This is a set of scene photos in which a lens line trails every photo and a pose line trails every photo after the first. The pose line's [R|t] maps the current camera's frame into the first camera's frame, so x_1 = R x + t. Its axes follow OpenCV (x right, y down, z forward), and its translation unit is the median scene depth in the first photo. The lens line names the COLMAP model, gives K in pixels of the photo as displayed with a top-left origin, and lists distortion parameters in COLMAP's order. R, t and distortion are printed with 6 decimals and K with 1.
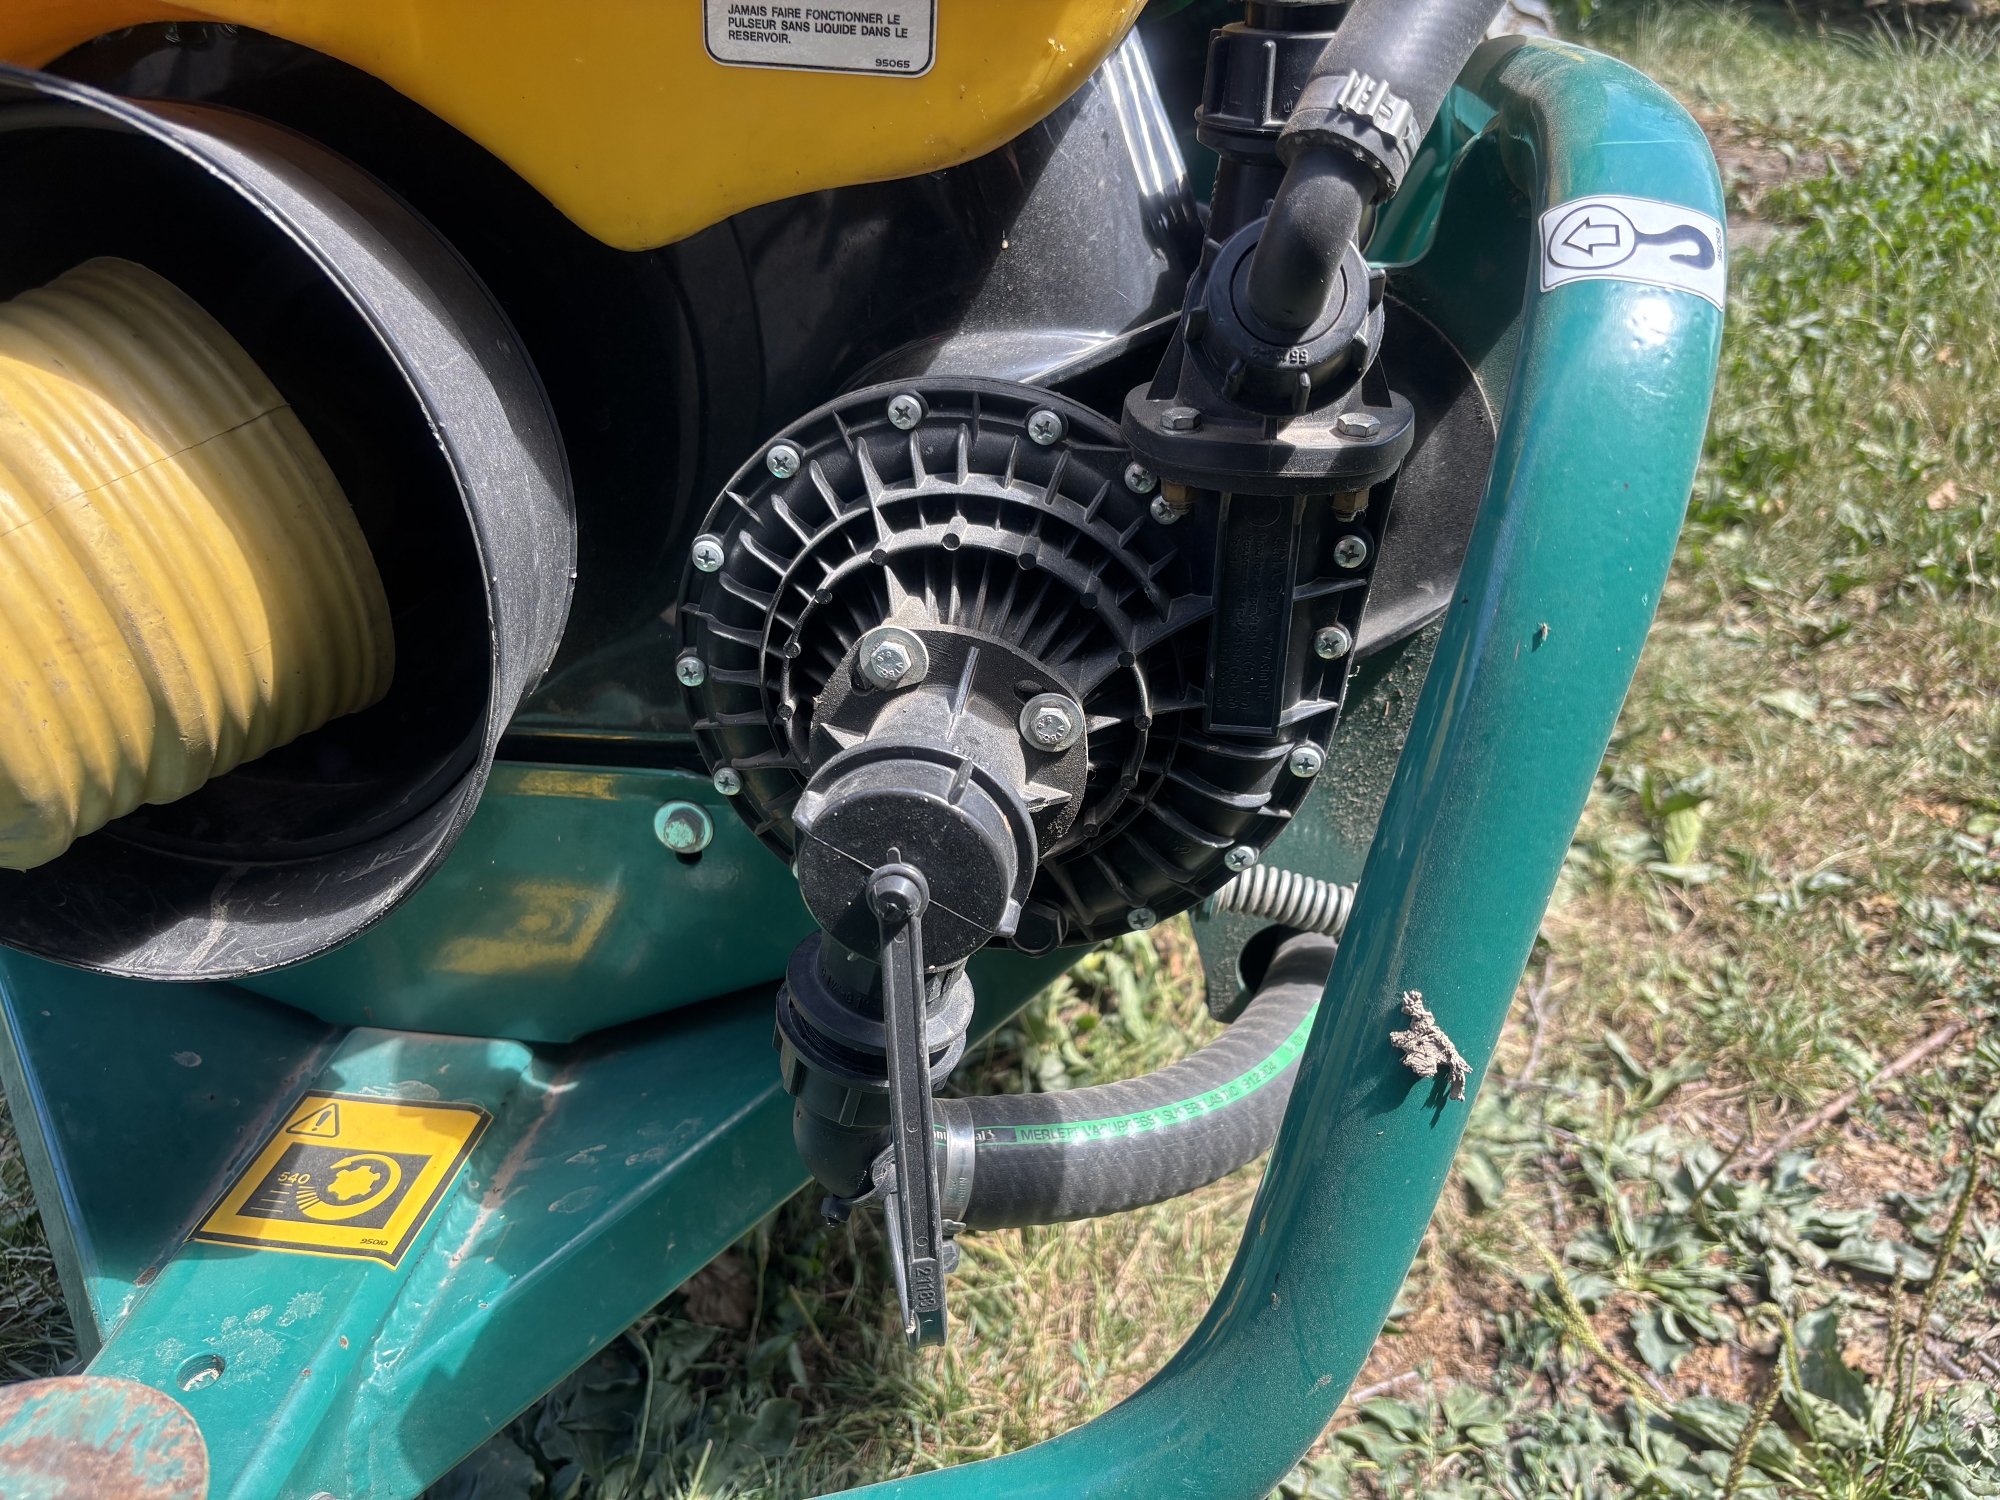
lens RADIAL K [[1527.1, 0, 1007.3], [0, 1527.1, 753.6], [0, 0, 1]] dist [0.046404, -0.062722]
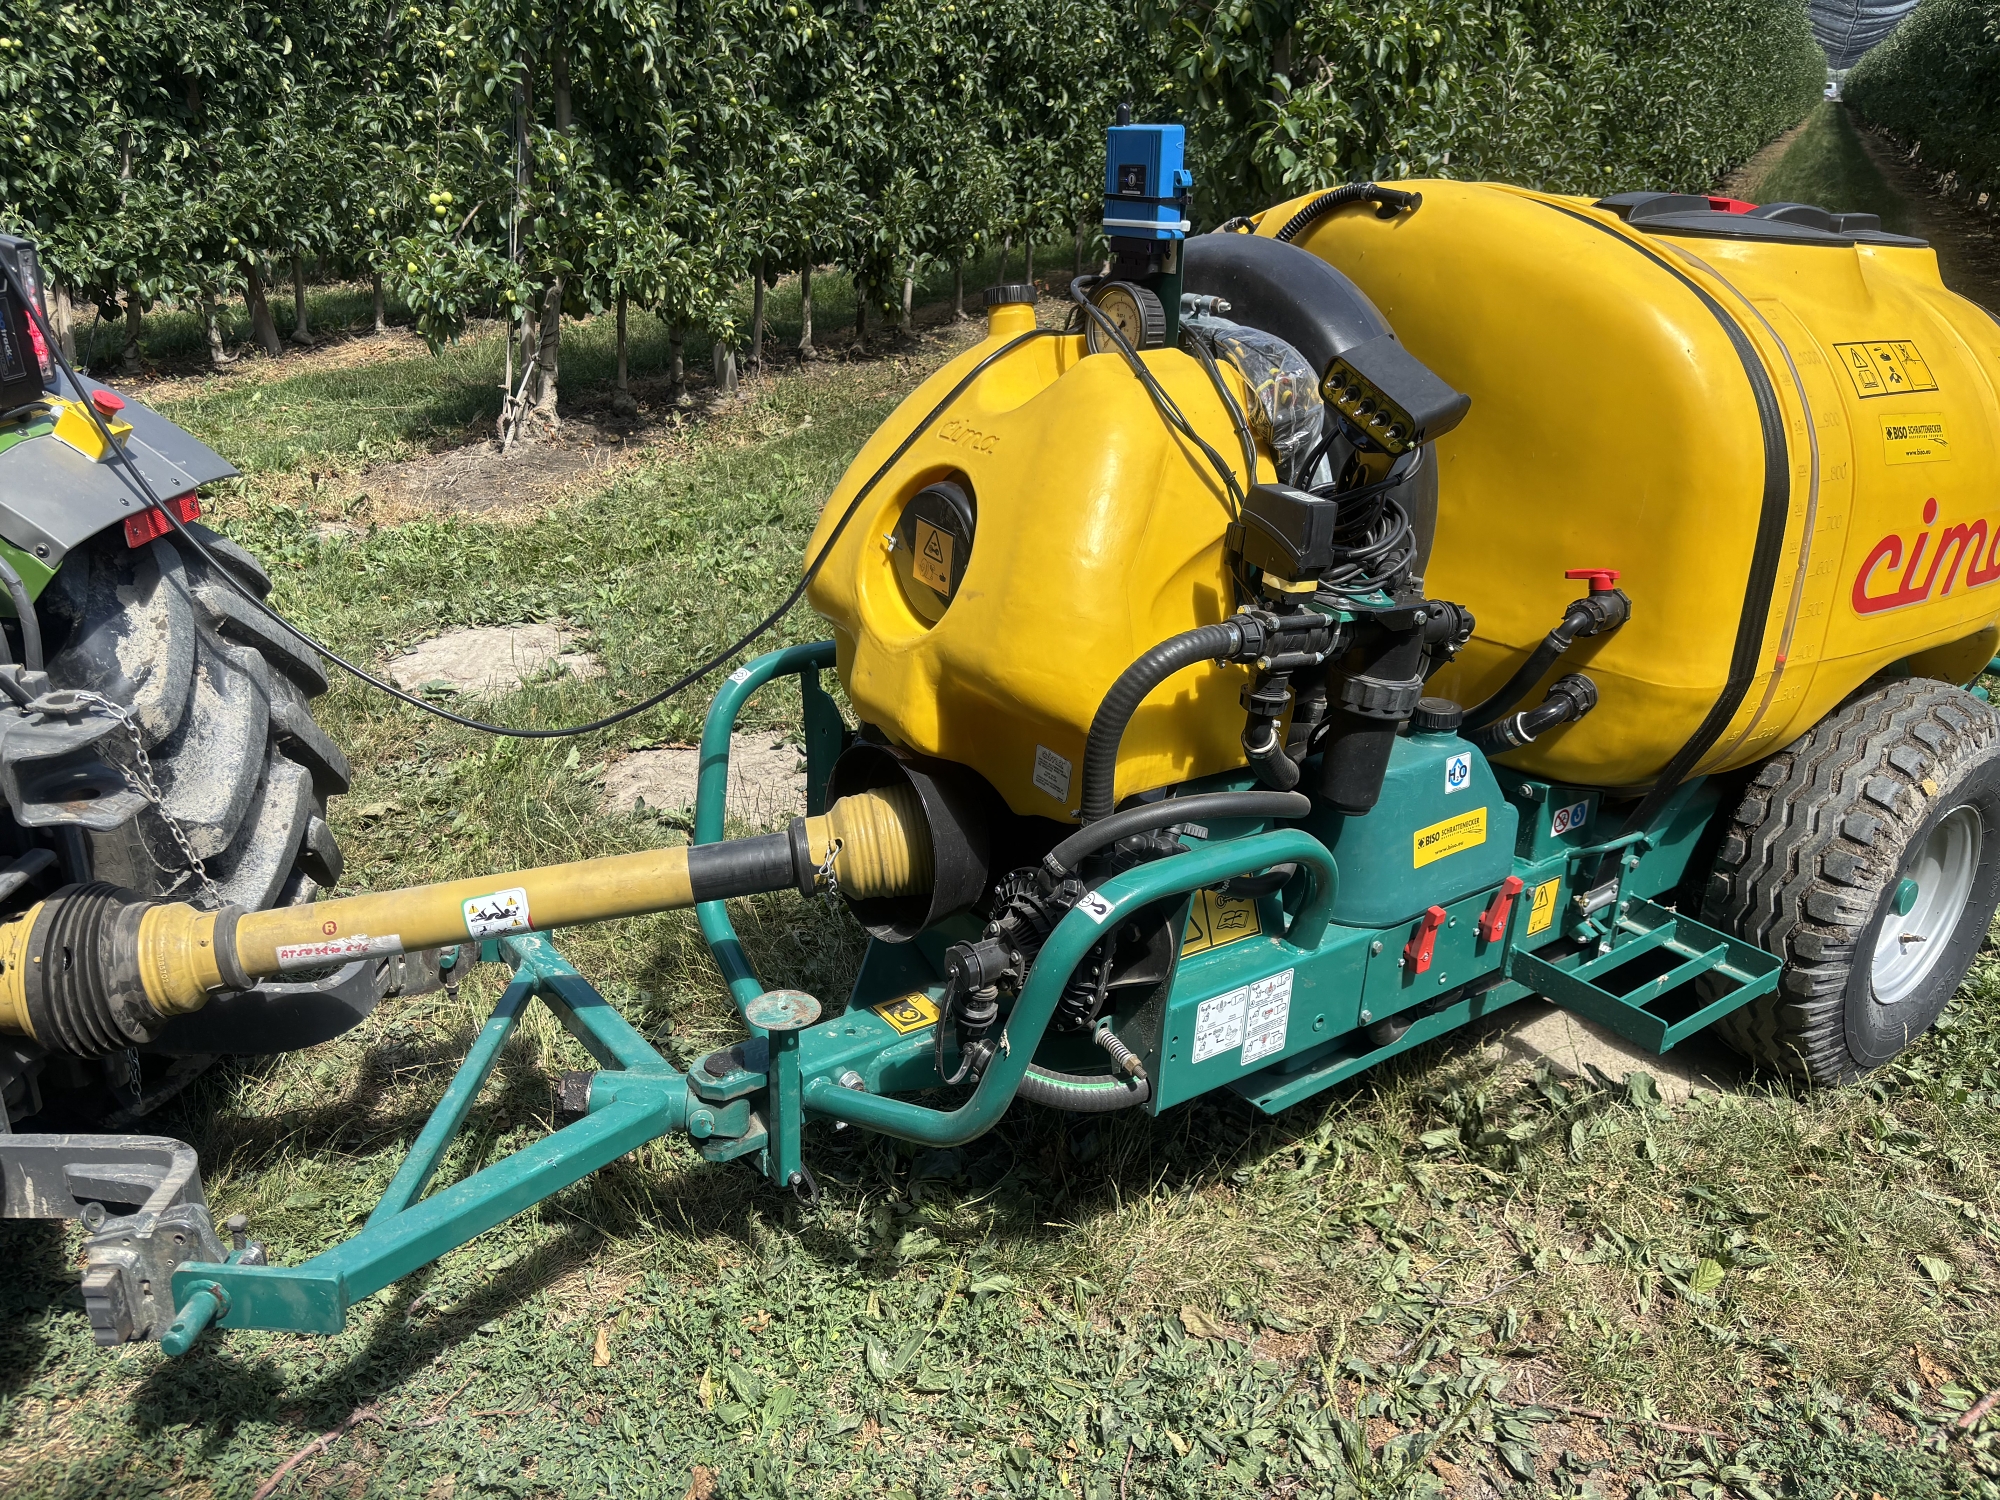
lens RADIAL K [[1527.1, 0, 988.4], [0, 1527.1, 755.8], [0, 0, 1]] dist [0.046404, -0.062722]
pose [[0.687755, 0.306713, -0.657966, 1.966016], [-0.383415, 0.923104, 0.029535, -0.481114], [0.616430, 0.231962, 0.752468, -1.790106]]
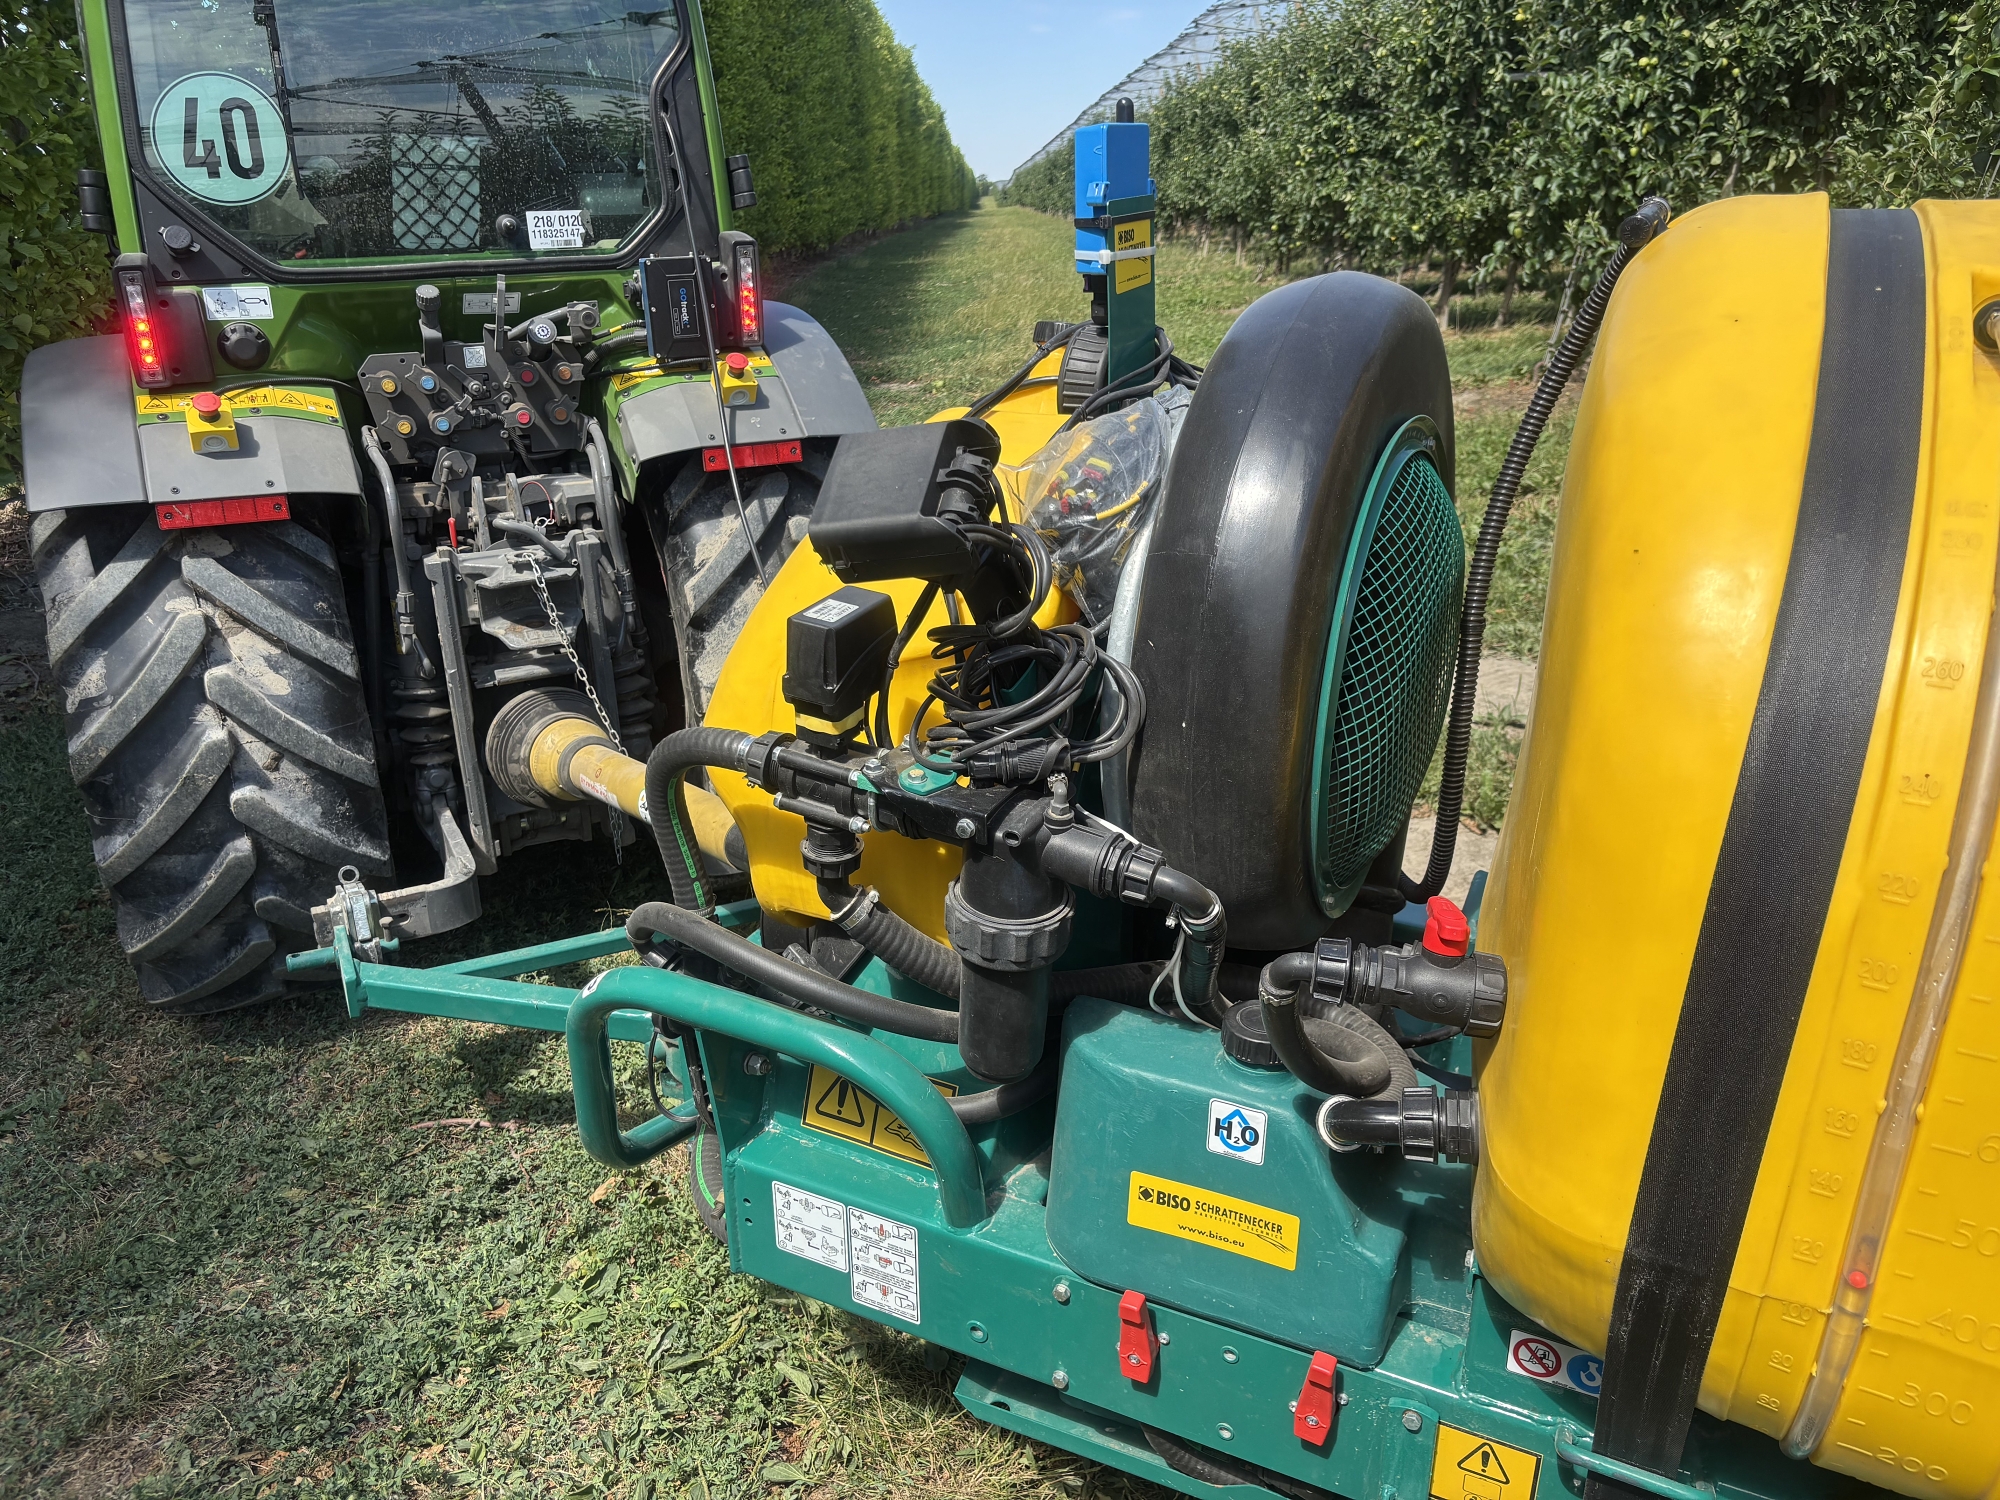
lens RADIAL K [[1527.1, 0, 1013.4], [0, 1527.1, 736.9], [0, 0, 1]] dist [0.046404, -0.062722]
pose [[-0.318593, 0.370815, -0.872350, 2.233228], [-0.439721, 0.757474, 0.482575, -2.162530], [0.839729, 0.537336, -0.078271, 1.215861]]
